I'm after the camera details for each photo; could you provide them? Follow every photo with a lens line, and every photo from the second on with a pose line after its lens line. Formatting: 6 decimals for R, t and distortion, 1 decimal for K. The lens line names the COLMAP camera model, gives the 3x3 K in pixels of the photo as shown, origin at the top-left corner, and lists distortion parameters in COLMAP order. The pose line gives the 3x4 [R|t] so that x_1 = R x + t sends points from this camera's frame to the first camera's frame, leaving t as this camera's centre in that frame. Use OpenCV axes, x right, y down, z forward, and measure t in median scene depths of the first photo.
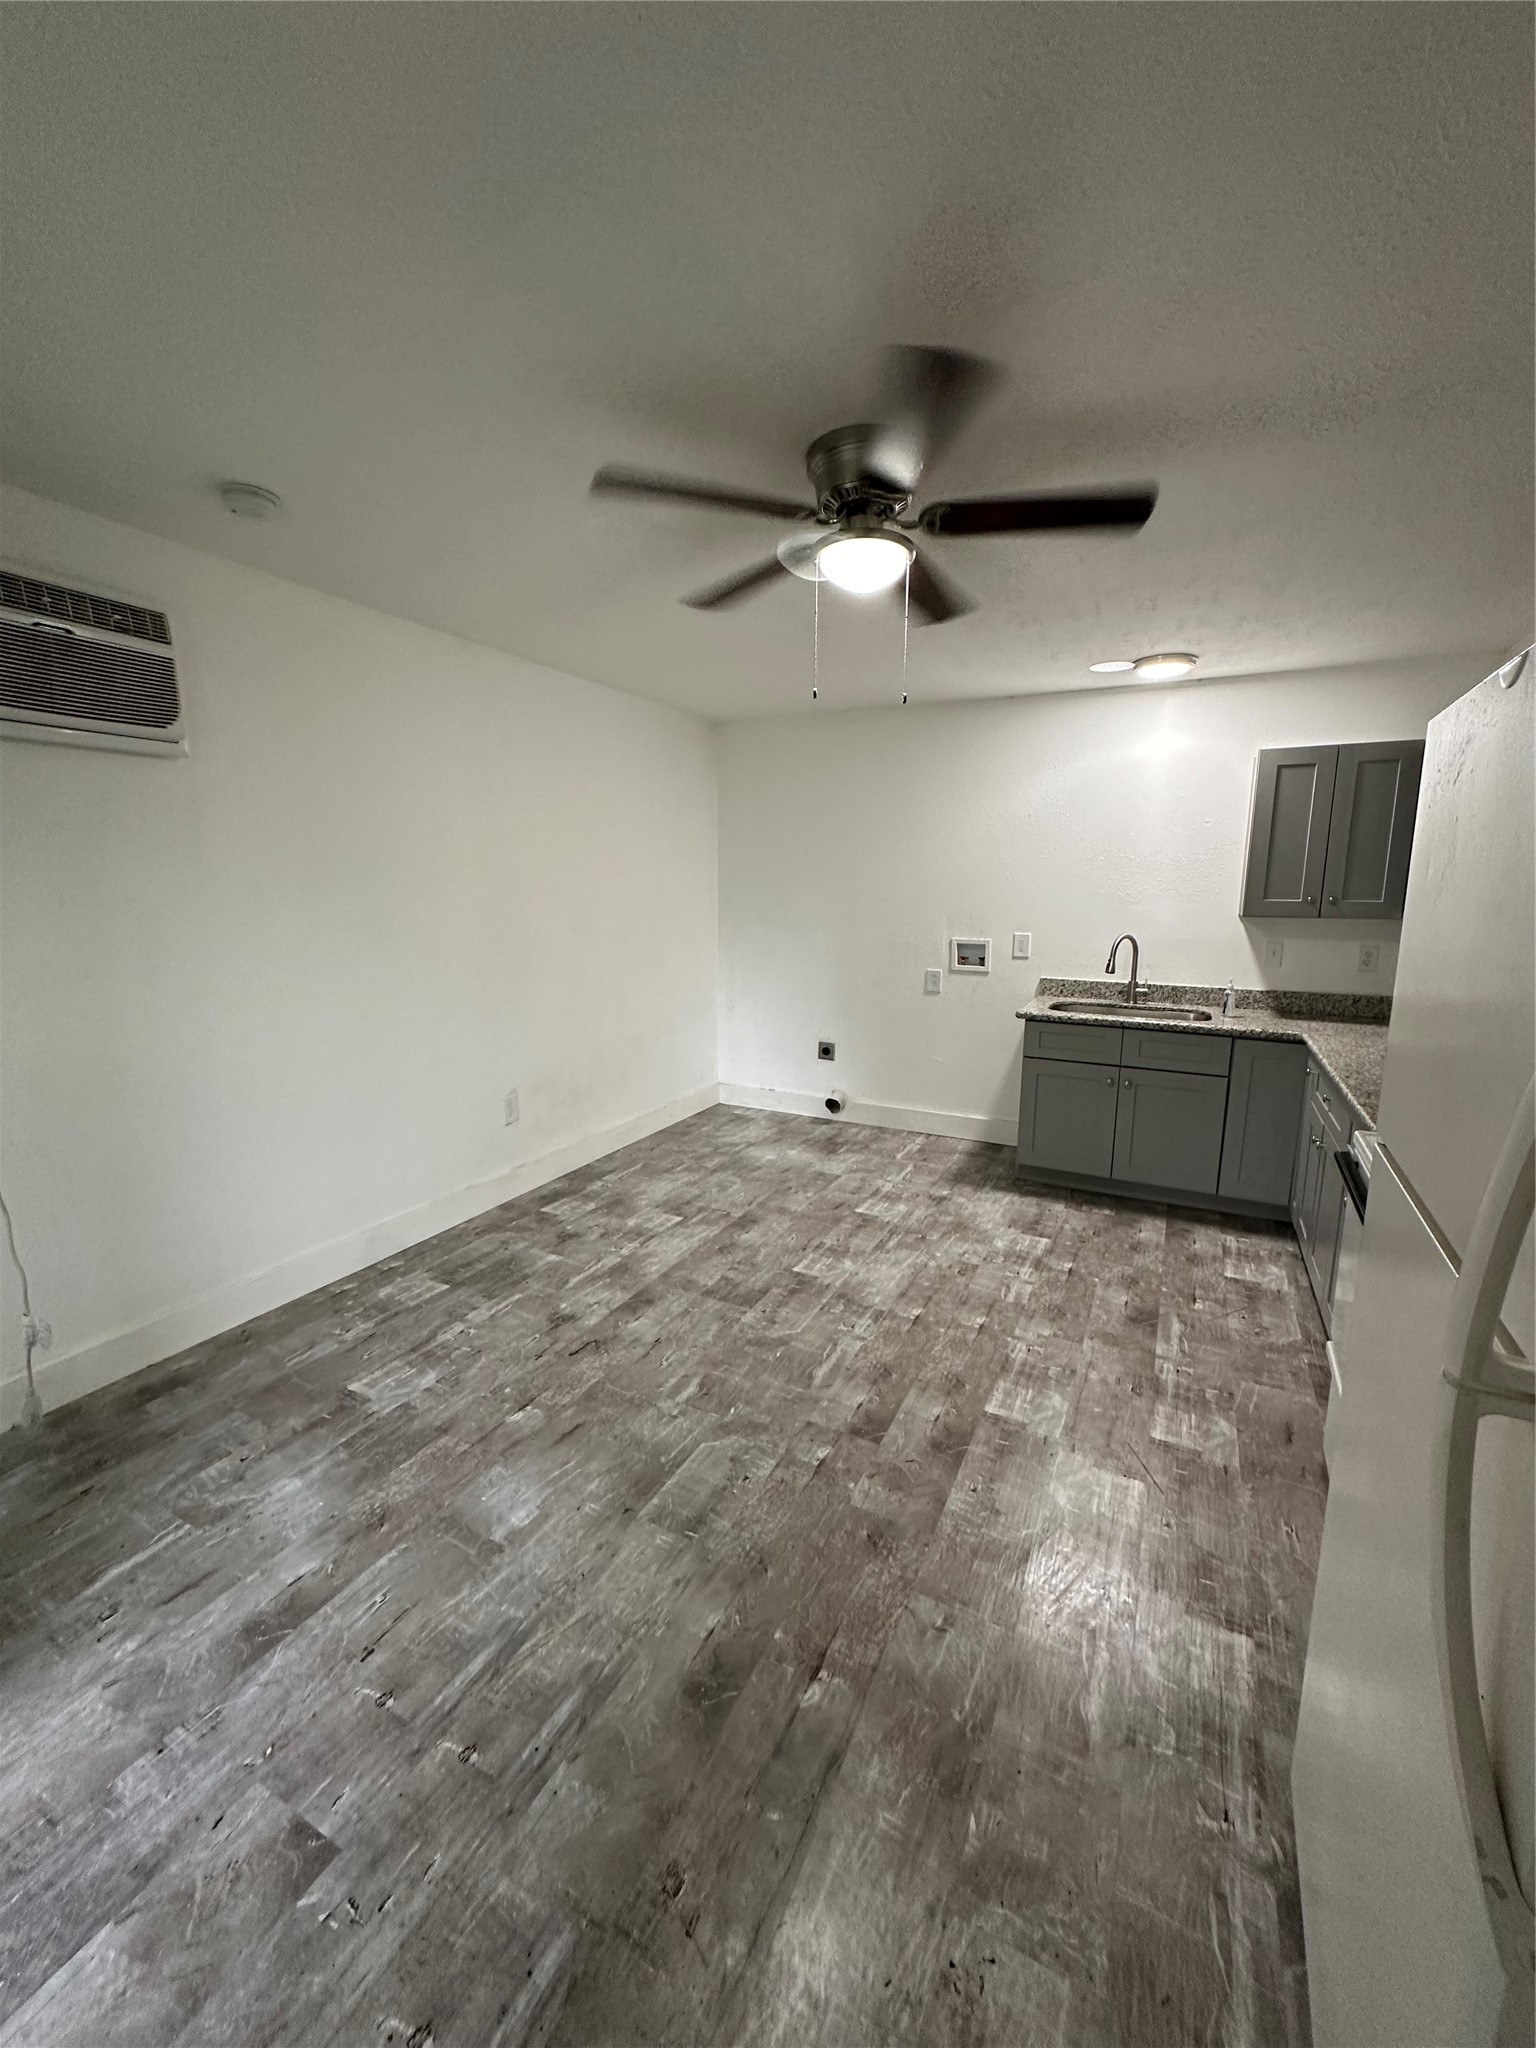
lens RADIAL K [[812.7, 0, 768.2], [0, 812.7, 1028.5], [0, 0, 1]] dist [-0.002086, 0.000556]
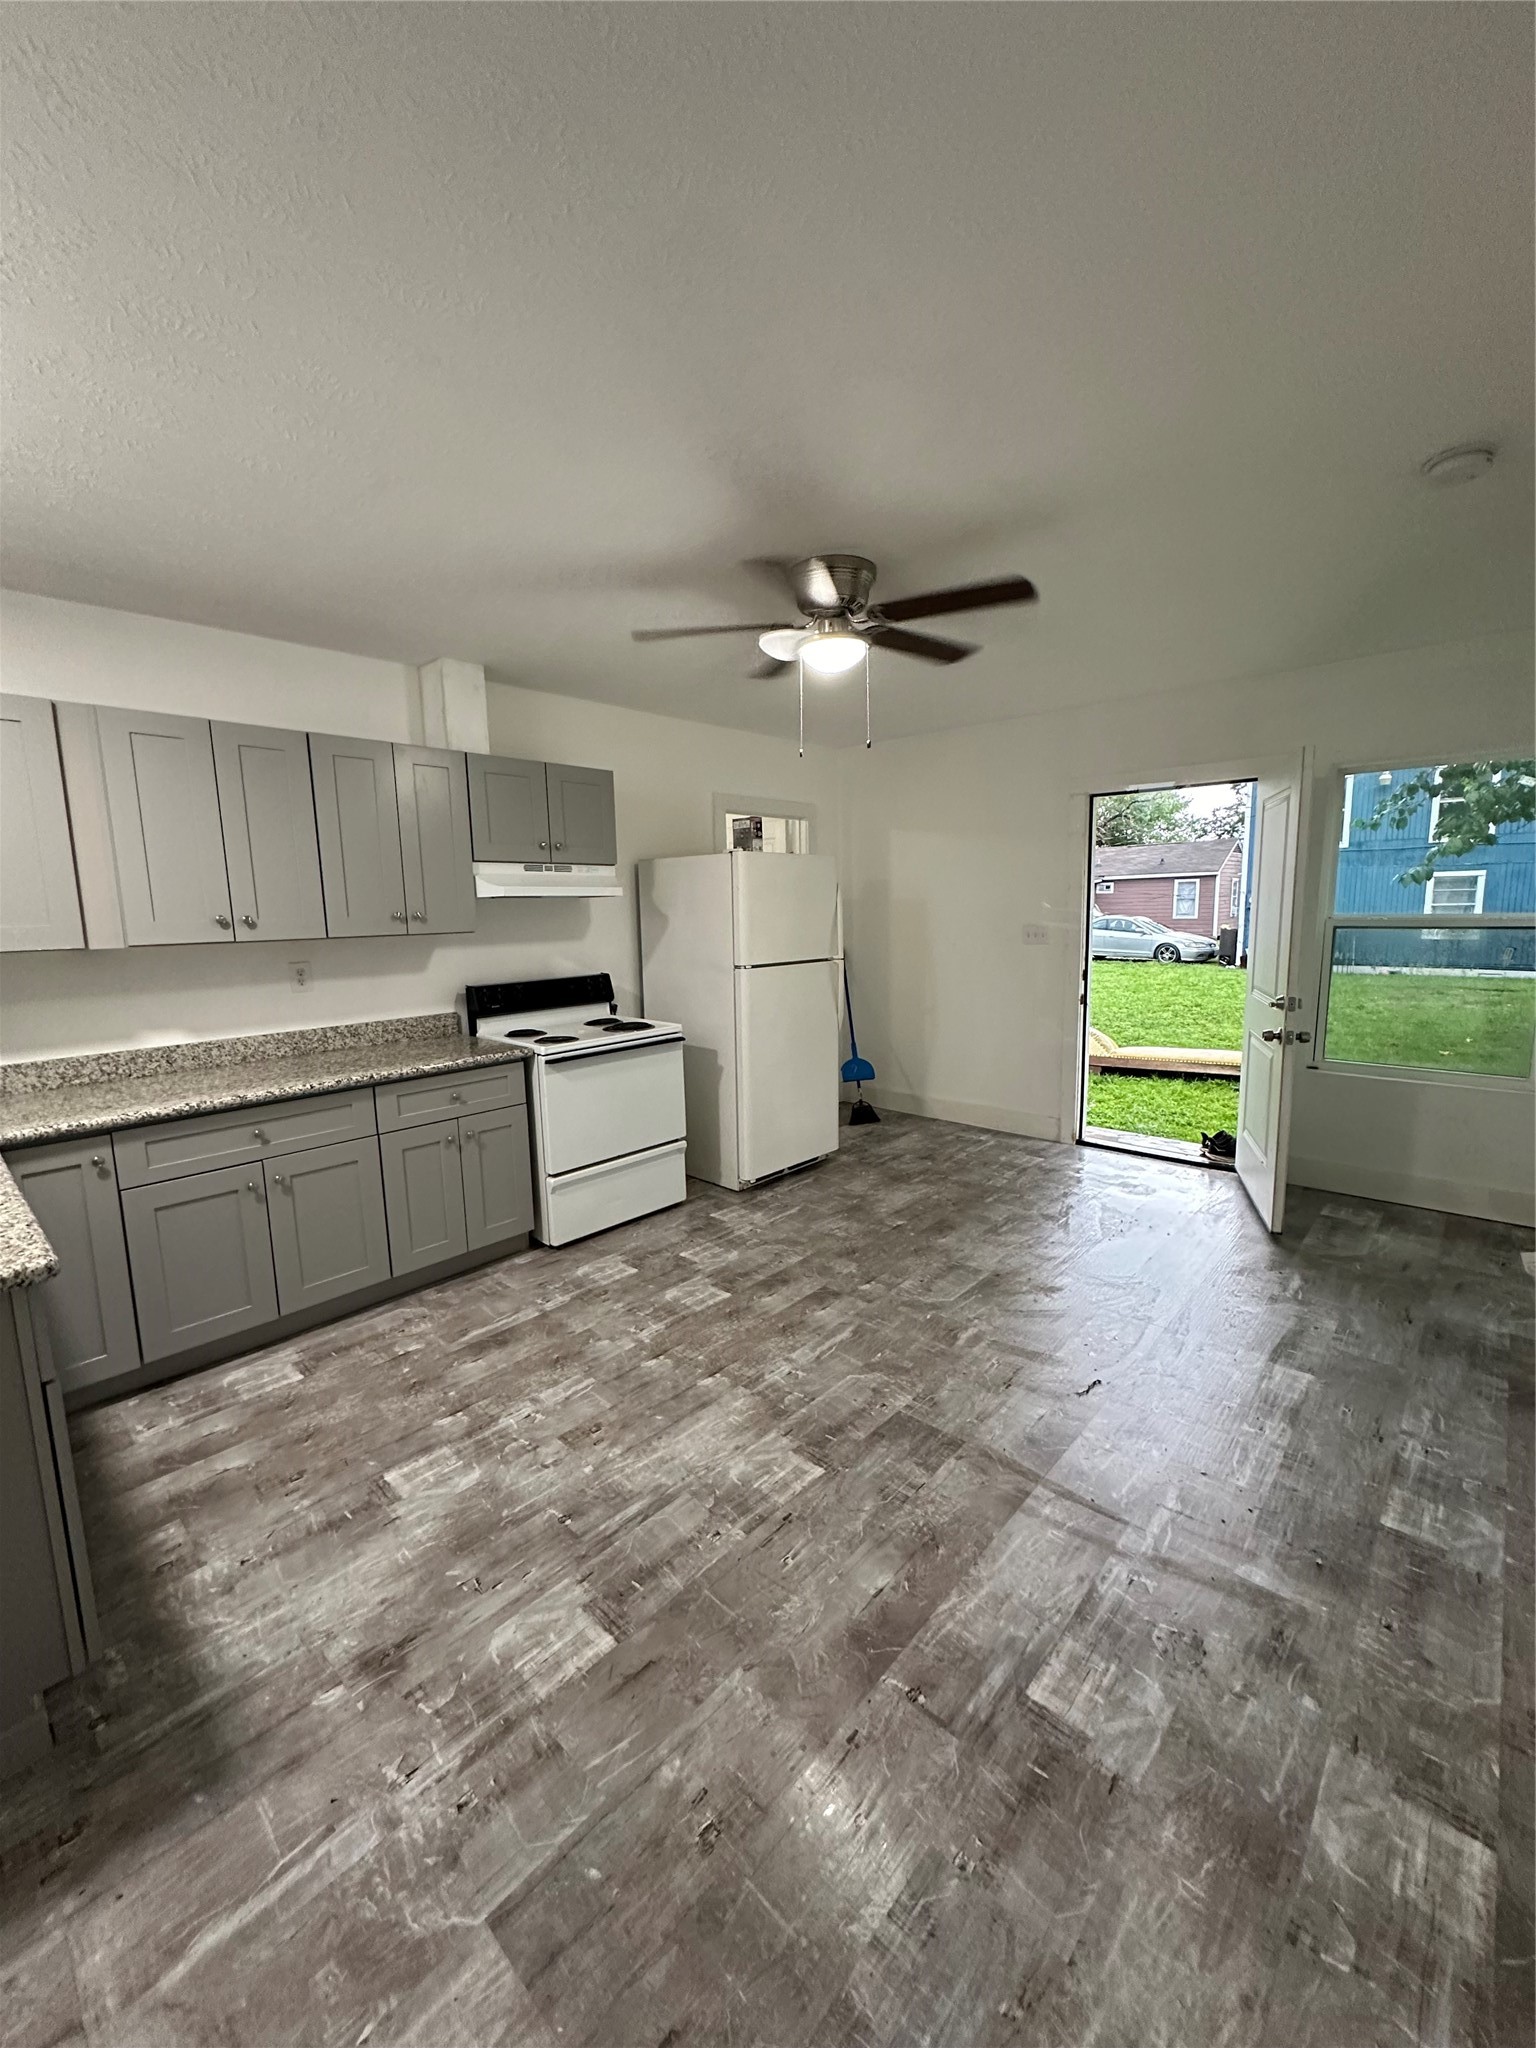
lens RADIAL K [[812.7, 0, 769.3], [0, 812.7, 1022.8], [0, 0, 1]] dist [-0.002086, 0.000556]
pose [[-0.964692, -0.023612, 0.262320, -0.096653], [0.061250, 0.948555, 0.310630, -0.269970], [-0.256160, 0.315730, -0.913618, 1.590126]]
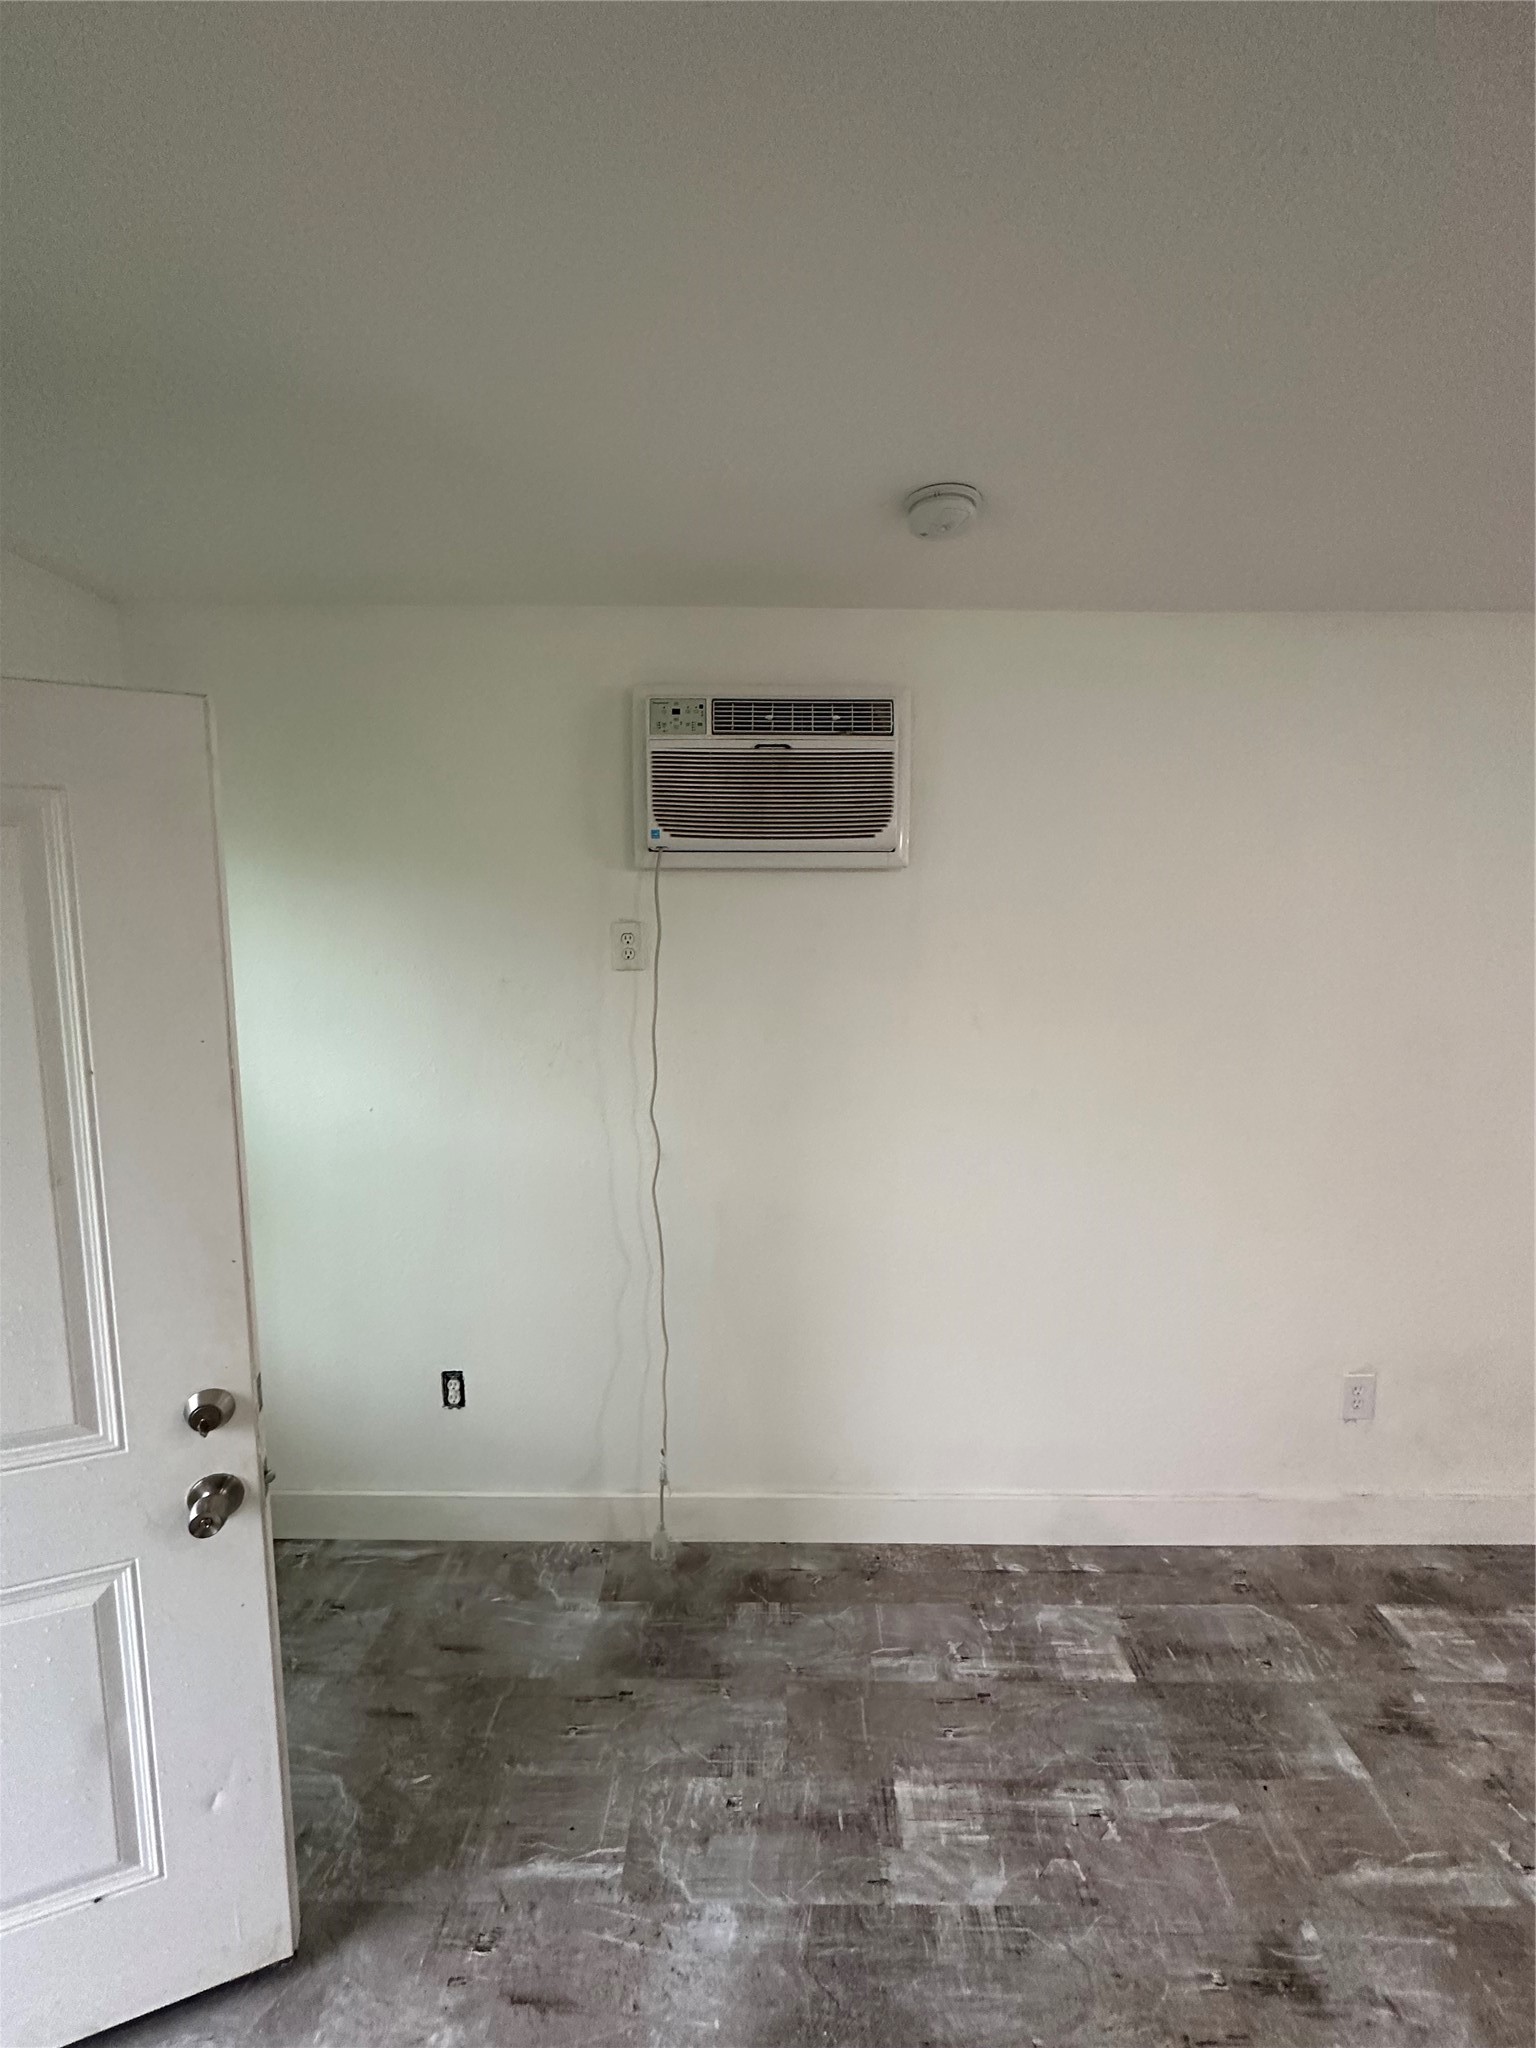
lens RADIAL K [[812.7, 0, 771.1], [0, 812.7, 1029.3], [0, 0, 1]] dist [-0.002086, 0.000556]
pose [[0.458281, 0.103747, -0.882731, -0.030543], [-0.160020, 0.986566, 0.032874, -0.144172], [0.874284, 0.126189, 0.468726, 0.419520]]
